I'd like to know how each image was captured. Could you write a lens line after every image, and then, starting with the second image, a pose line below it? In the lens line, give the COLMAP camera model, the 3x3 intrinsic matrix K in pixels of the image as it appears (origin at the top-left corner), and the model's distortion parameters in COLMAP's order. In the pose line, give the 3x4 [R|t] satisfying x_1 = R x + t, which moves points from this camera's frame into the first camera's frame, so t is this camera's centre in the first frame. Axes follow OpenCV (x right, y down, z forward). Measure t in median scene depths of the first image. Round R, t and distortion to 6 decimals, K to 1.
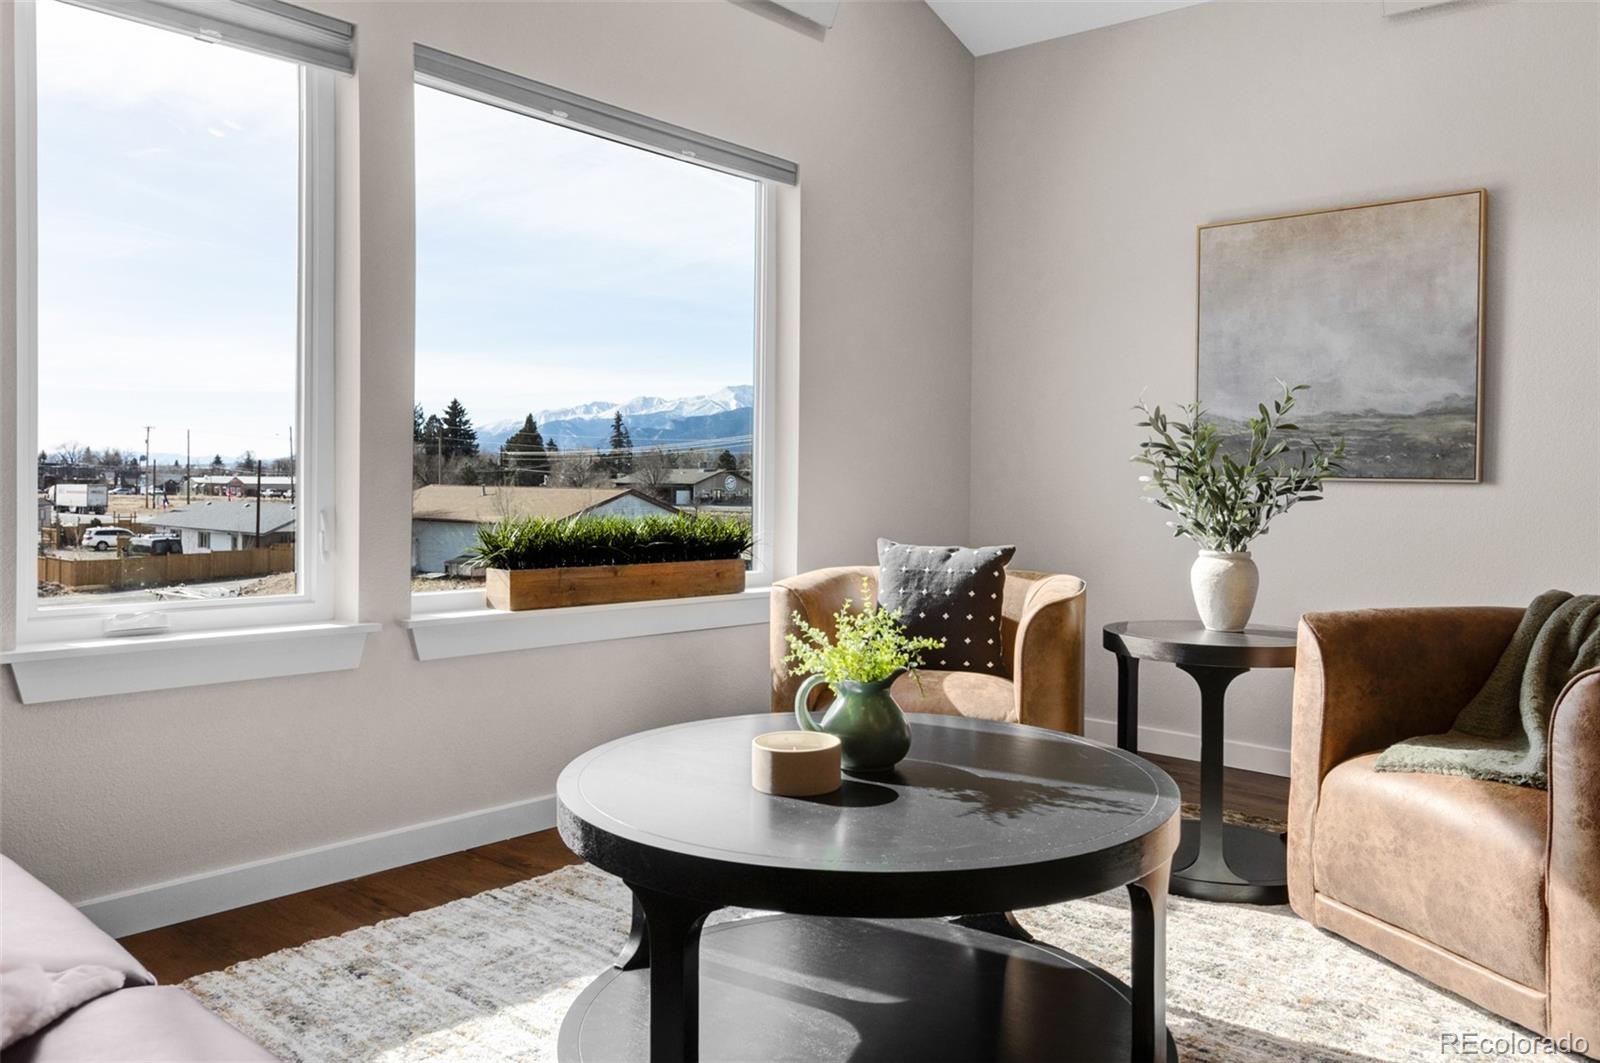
lens RADIAL K [[1171.3, 0, 805.1], [0, 1171.3, 526.9], [0, 0, 1]] dist [-0.004748, -0.001561]
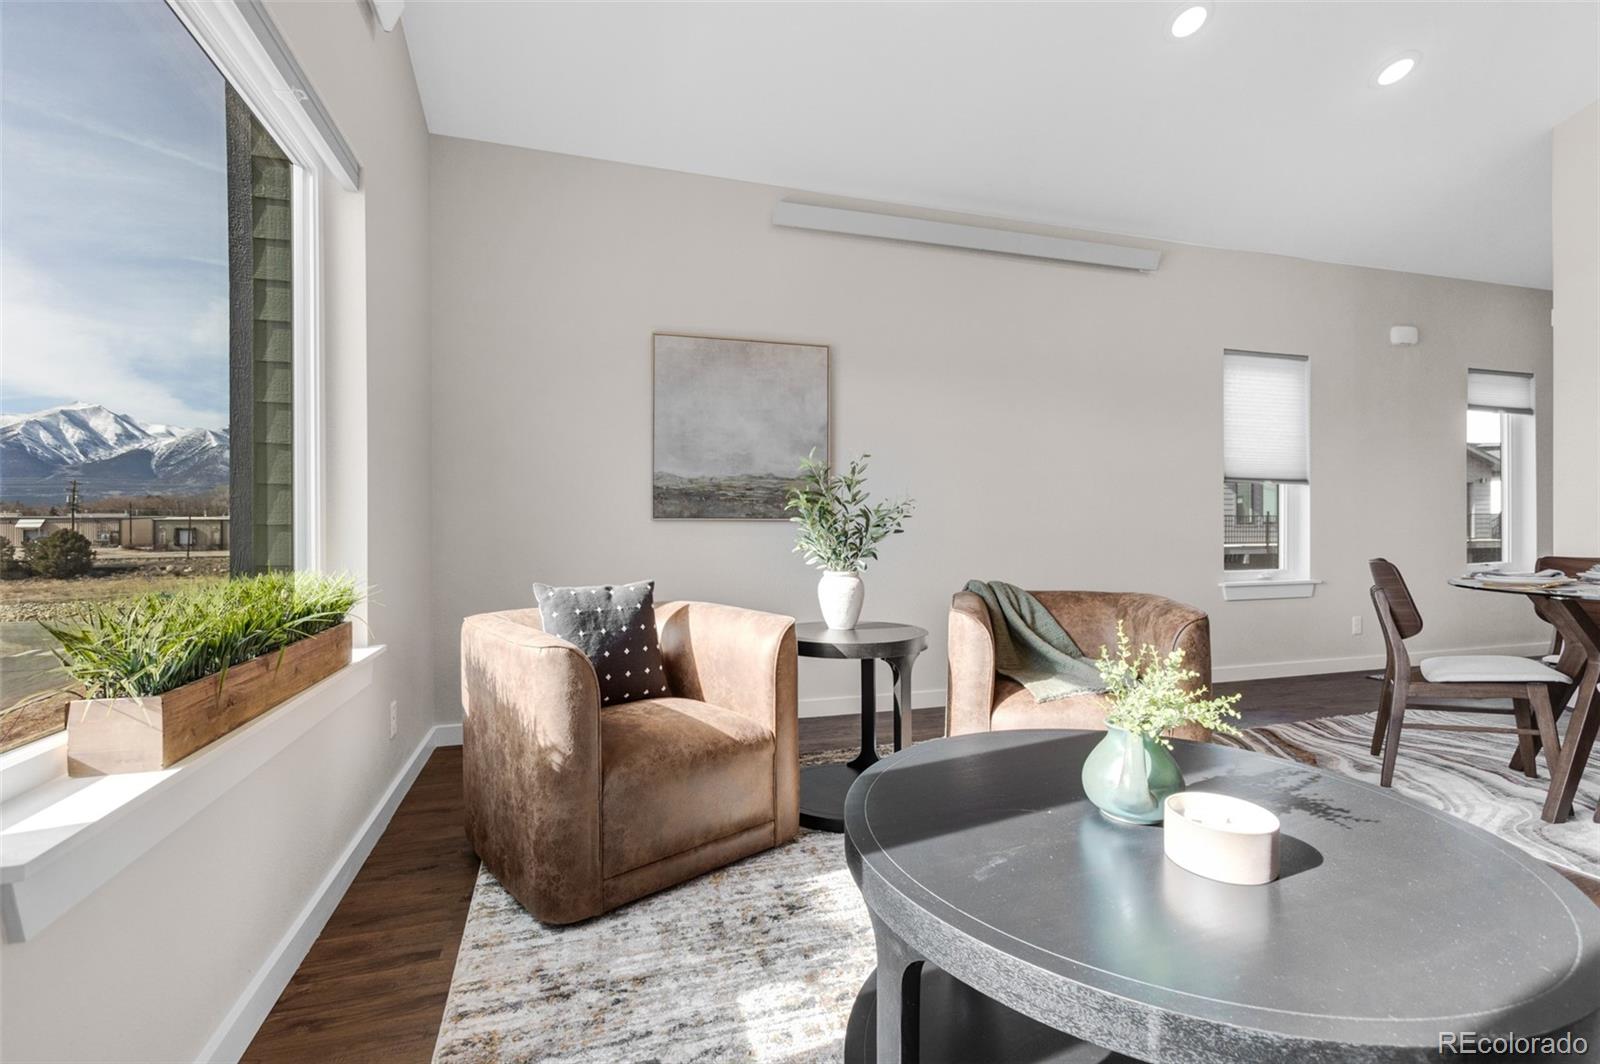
lens RADIAL K [[727.0, 0, 795.4], [0, 727.0, 532.8], [0, 0, 1]] dist [-0.003077, 0.004799]
pose [[0.536427, -0.024704, 0.843585, -0.317837], [0.044373, 0.999015, 0.001040, -0.022458], [-0.842779, 0.036874, 0.536995, 0.467164]]
